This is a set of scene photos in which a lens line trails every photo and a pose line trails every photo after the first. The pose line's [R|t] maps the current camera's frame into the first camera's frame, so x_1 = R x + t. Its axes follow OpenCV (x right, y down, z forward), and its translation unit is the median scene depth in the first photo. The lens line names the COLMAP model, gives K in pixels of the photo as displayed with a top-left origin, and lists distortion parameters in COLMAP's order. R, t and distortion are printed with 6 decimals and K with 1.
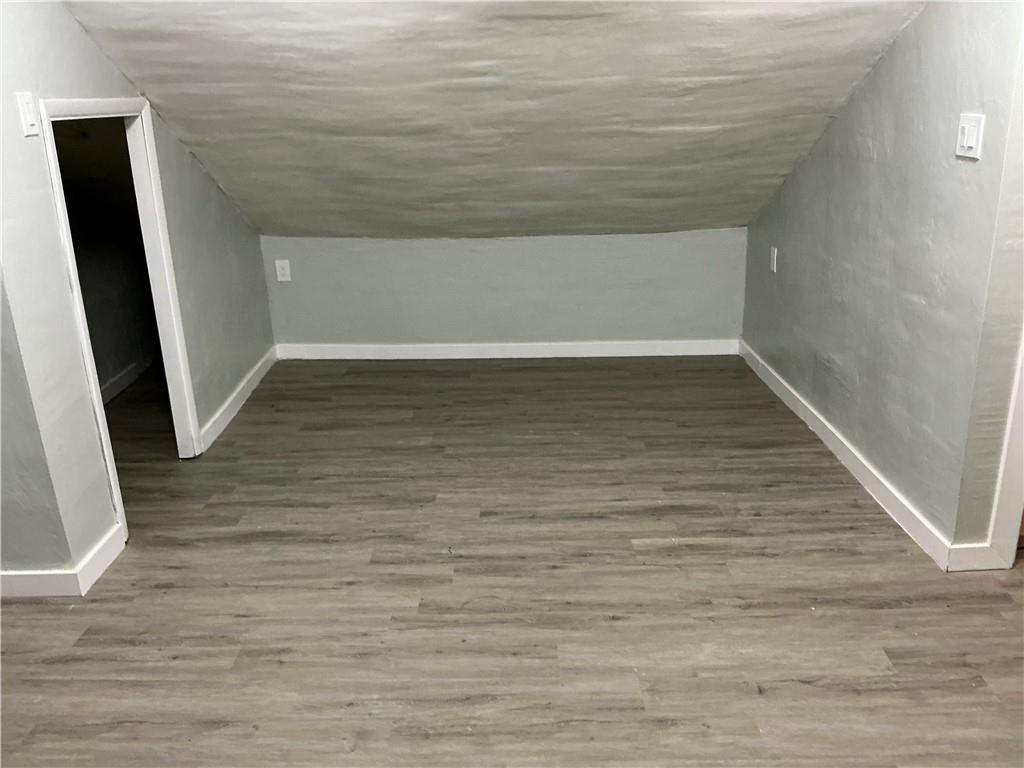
lens RADIAL K [[847.6, 0, 509.9], [0, 847.6, 372.8], [0, 0, 1]] dist [0.144163, -0.269544]
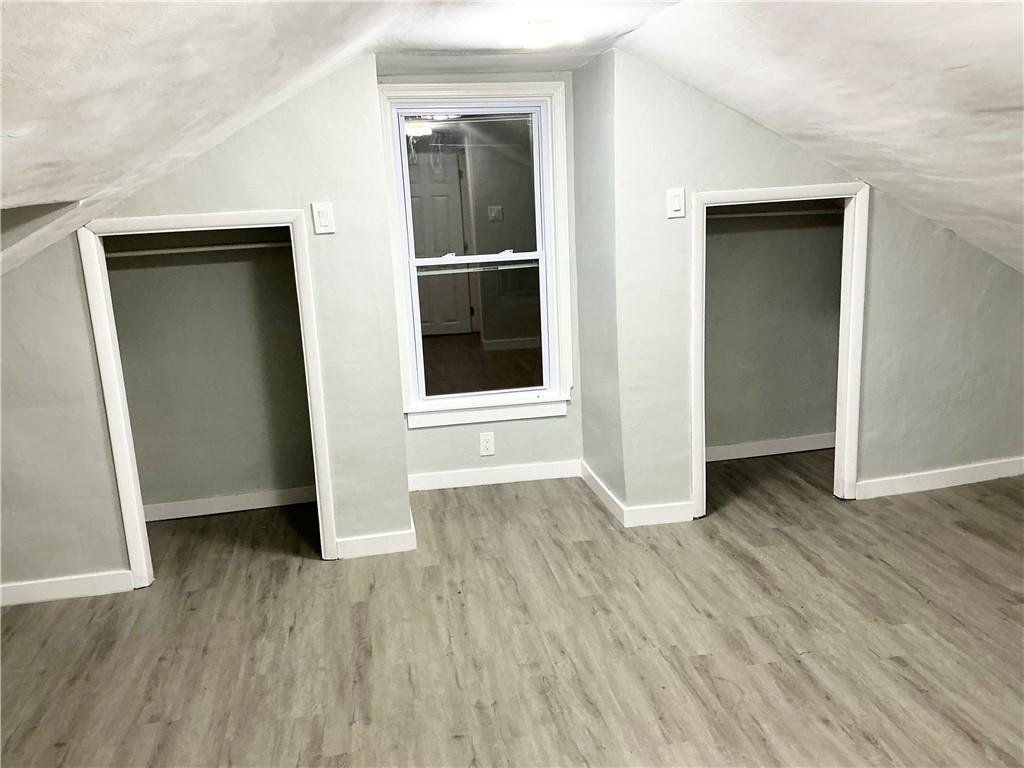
lens RADIAL K [[847.6, 0, 509.9], [0, 847.6, 372.8], [0, 0, 1]] dist [0.144163, -0.269544]
pose [[0.193606, 0.230669, -0.953577, 0.726872], [-0.258042, 0.949718, 0.177345, -0.181056], [0.946536, 0.211727, 0.243394, 0.381776]]
